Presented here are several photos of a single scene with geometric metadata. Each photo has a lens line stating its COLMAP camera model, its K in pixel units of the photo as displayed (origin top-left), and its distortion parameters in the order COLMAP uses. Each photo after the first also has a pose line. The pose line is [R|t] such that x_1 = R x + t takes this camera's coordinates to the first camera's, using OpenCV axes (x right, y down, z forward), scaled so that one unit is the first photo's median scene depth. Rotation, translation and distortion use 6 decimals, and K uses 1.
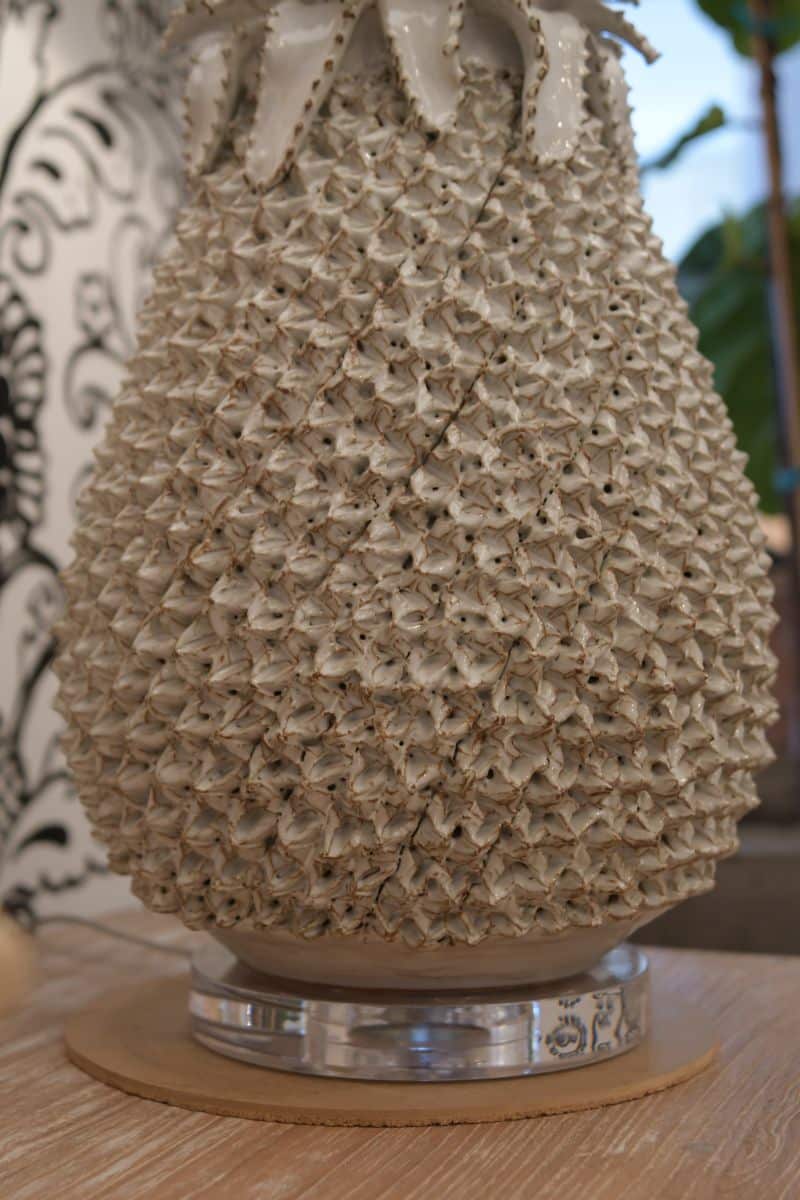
lens RADIAL K [[1737.9, 0, 403.8], [0, 1737.9, 606.9], [0, 0, 1]] dist [-0.068757, 0.000000]
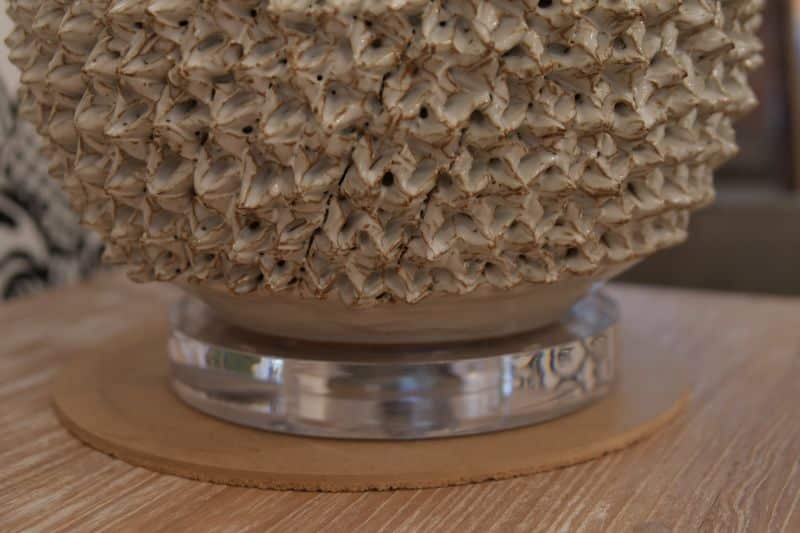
lens RADIAL K [[1158.6, 0, 404.1], [0, 1158.6, 281.3], [0, 0, 1]] dist [-0.068757, 0.000000]
pose [[0.996467, 0.004158, -0.083887, 0.085987], [0.013241, 0.978508, 0.205782, 0.057108], [0.082940, -0.206166, 0.974996, 0.399954]]
